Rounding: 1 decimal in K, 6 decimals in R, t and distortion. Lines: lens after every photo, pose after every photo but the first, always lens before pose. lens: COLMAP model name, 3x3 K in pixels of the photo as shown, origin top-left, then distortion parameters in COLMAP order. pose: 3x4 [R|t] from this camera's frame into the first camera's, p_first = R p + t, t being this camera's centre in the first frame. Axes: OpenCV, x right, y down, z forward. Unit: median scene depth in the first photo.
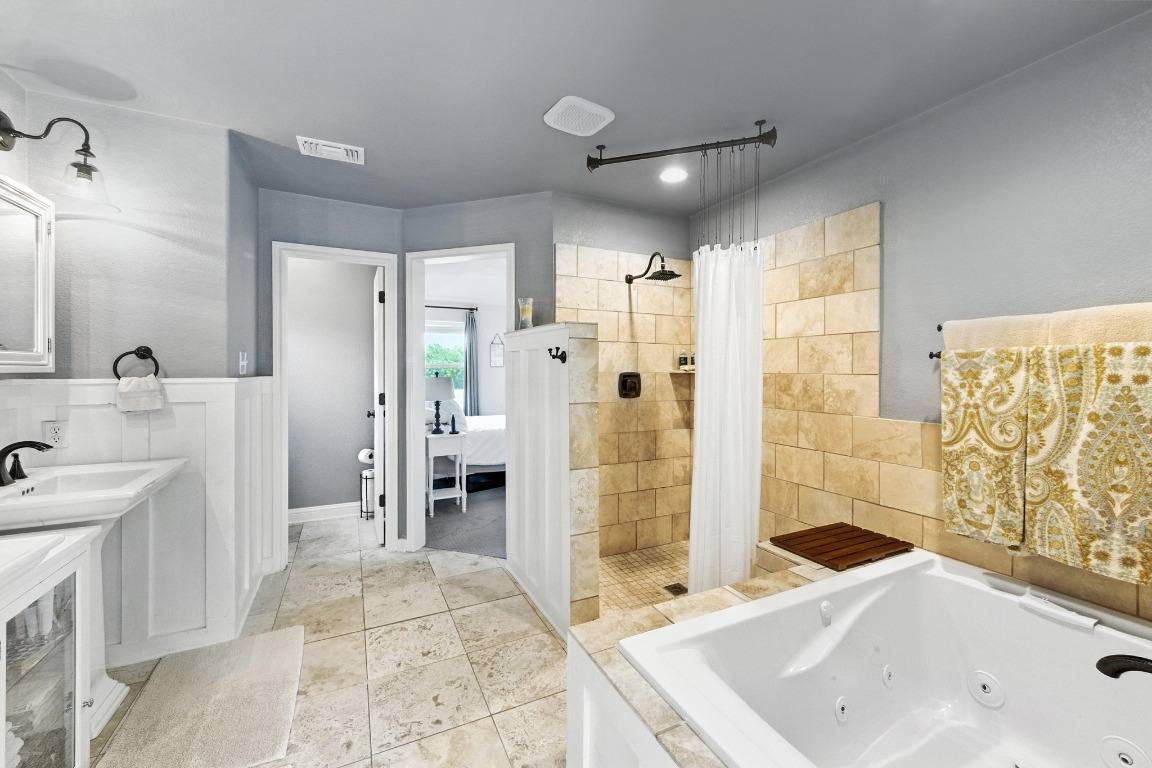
lens RADIAL K [[456.9, 0, 573.7], [0, 456.9, 375.3], [0, 0, 1]] dist [0.001495, 0.000123]
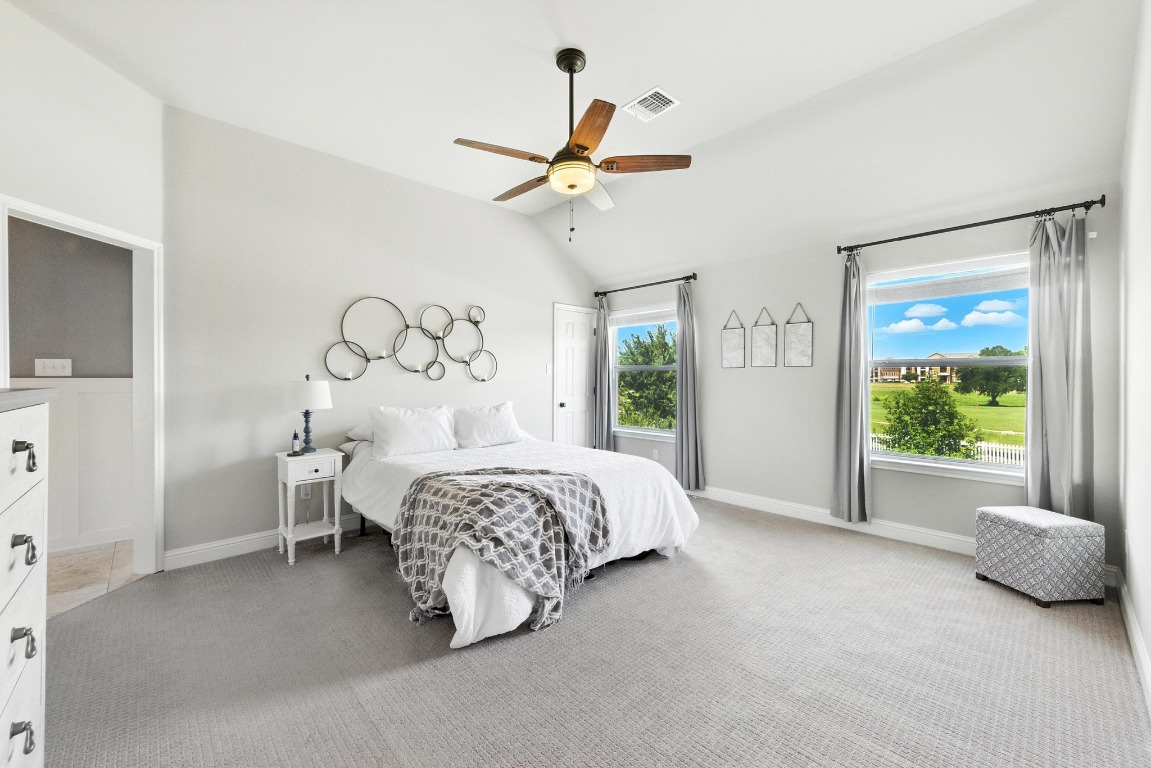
lens RADIAL K [[456.5, 0, 575.0], [0, 456.5, 386.6], [0, 0, 1]] dist [0.001495, 0.000123]
pose [[0.283373, -0.003220, -0.959005, 0.578199], [-0.008737, 0.999944, -0.005939, 0.014344], [0.958970, 0.010062, 0.283329, 1.208259]]
